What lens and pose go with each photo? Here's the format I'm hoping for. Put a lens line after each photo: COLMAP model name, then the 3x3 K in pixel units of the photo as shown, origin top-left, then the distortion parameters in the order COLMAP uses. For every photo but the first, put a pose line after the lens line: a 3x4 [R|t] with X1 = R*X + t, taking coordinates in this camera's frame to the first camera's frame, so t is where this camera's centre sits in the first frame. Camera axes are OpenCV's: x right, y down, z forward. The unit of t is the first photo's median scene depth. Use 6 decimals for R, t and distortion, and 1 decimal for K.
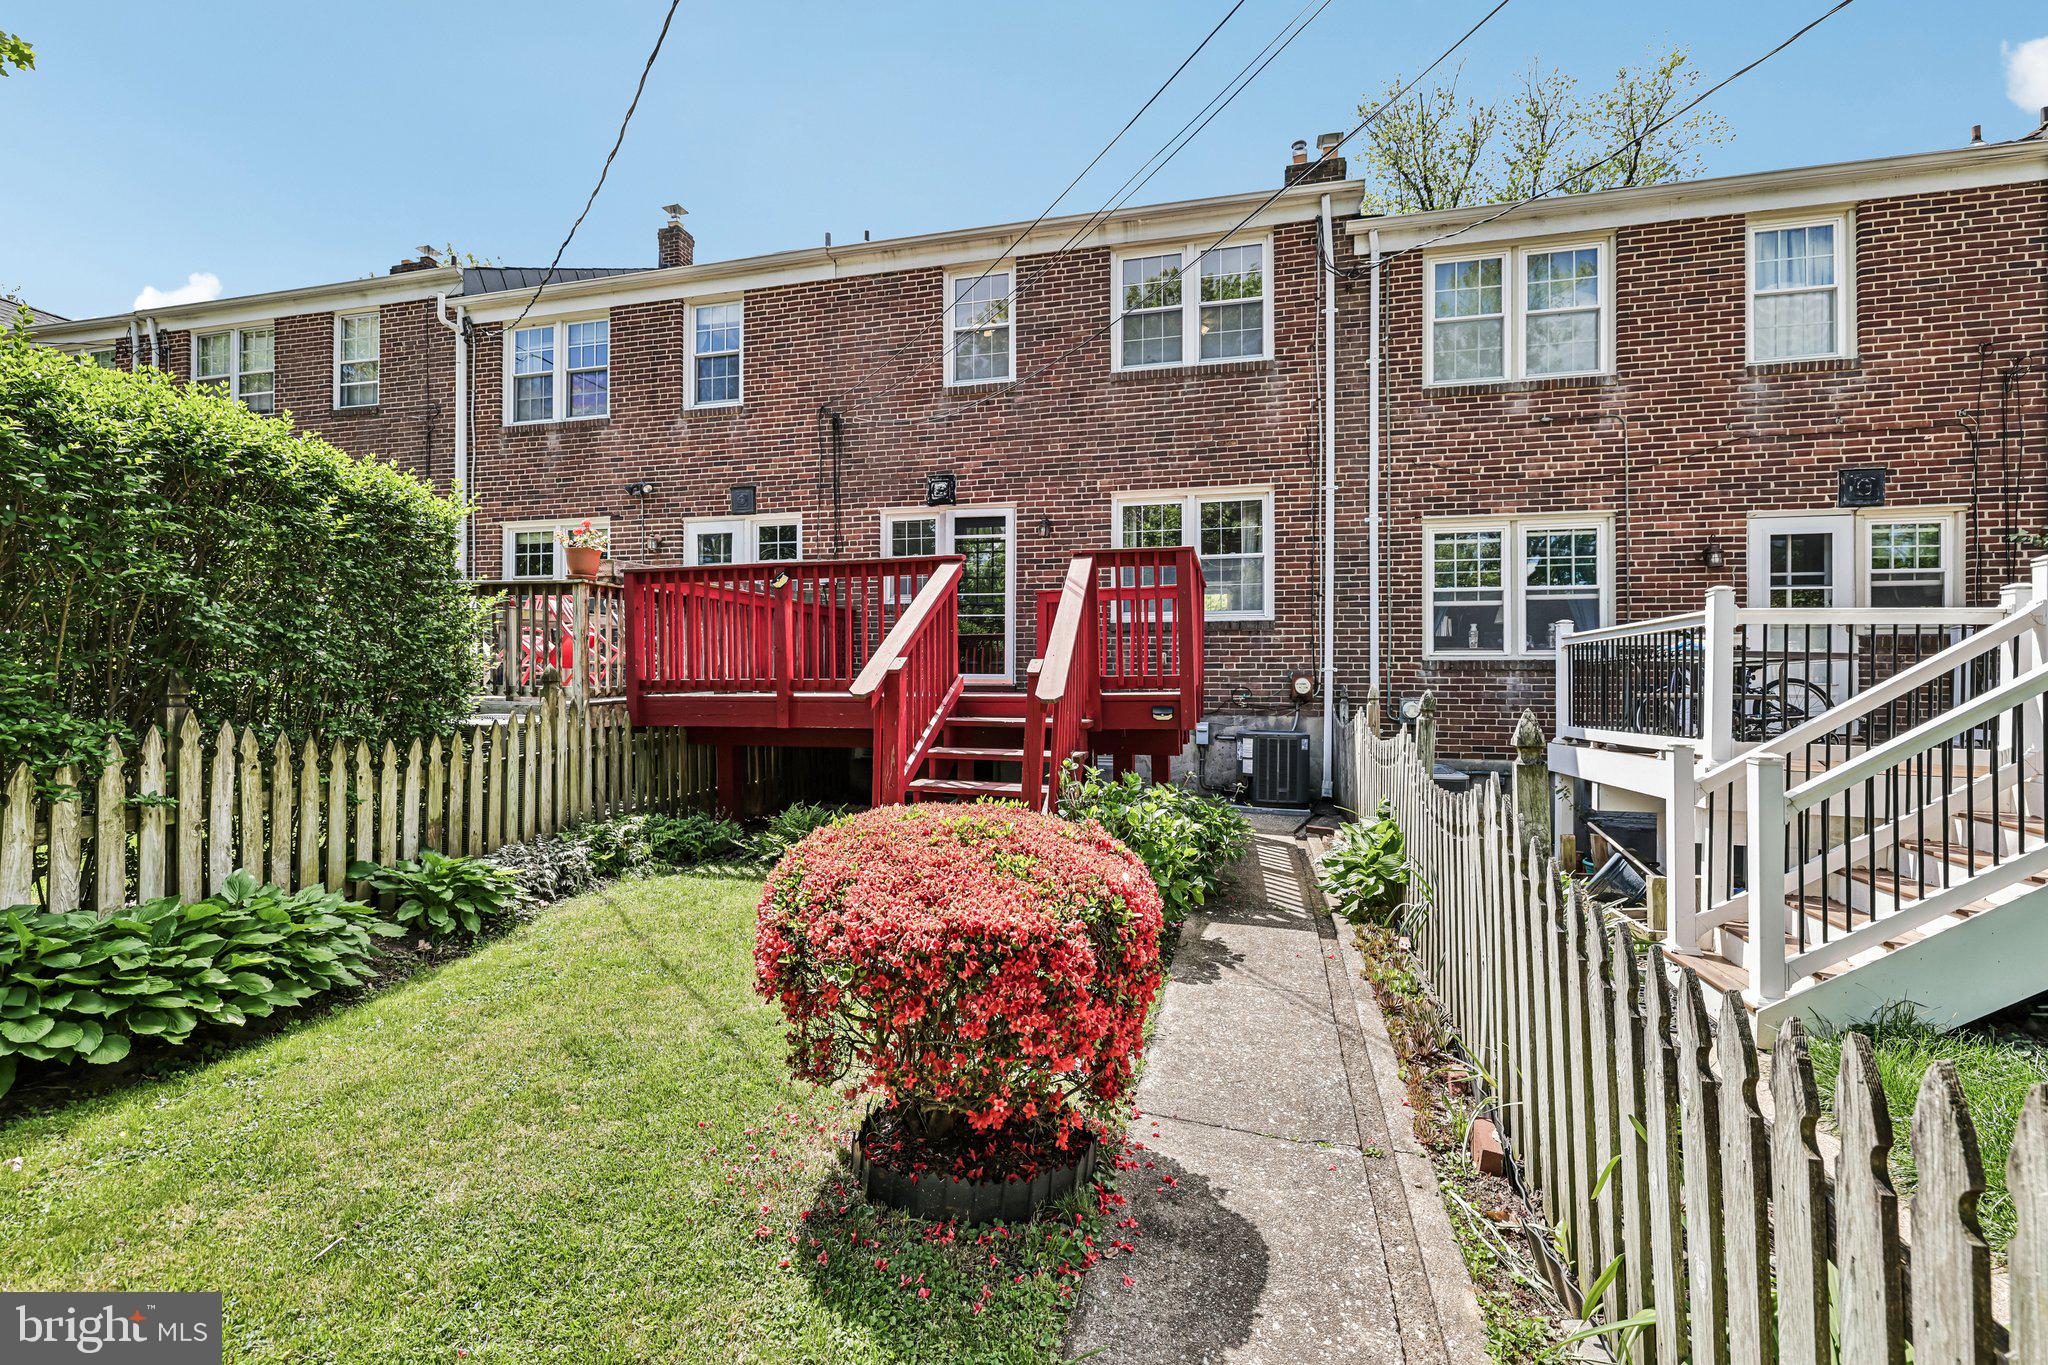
lens RADIAL K [[915.4, 0, 948.2], [0, 915.4, 657.7], [0, 0, 1]] dist [-0.000737, 0.001018]
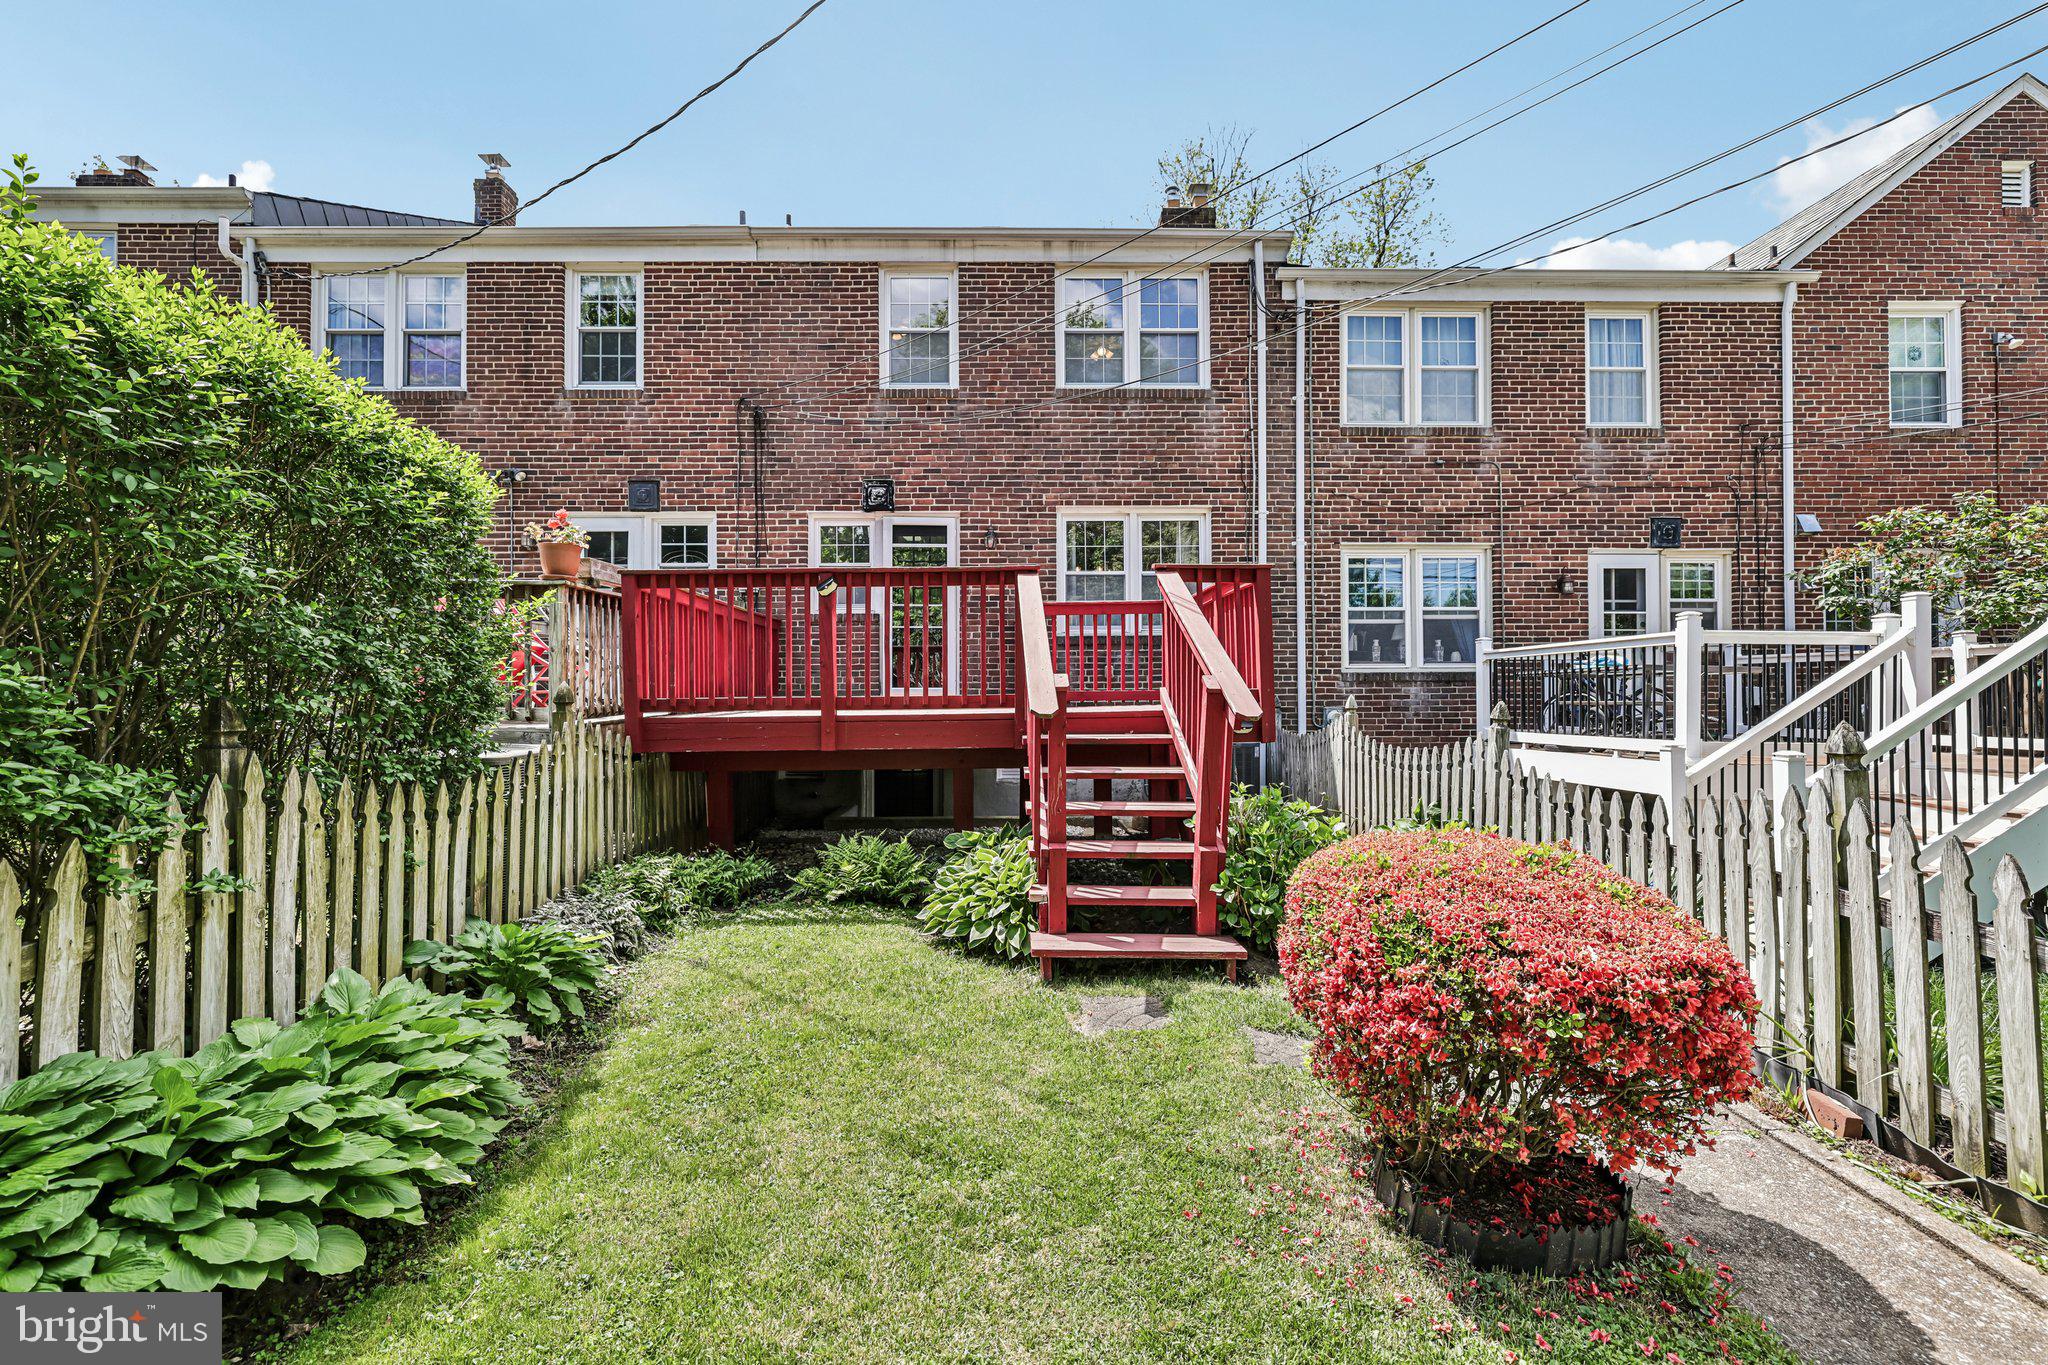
lens RADIAL K [[915.4, 0, 967.4], [0, 915.4, 661.4], [0, 0, 1]] dist [-0.000737, 0.001018]
pose [[0.958881, 0.000257, 0.283808, -0.234228], [0.001909, 0.999971, -0.007353, -0.003444], [-0.283802, 0.007593, 0.958853, 0.071571]]
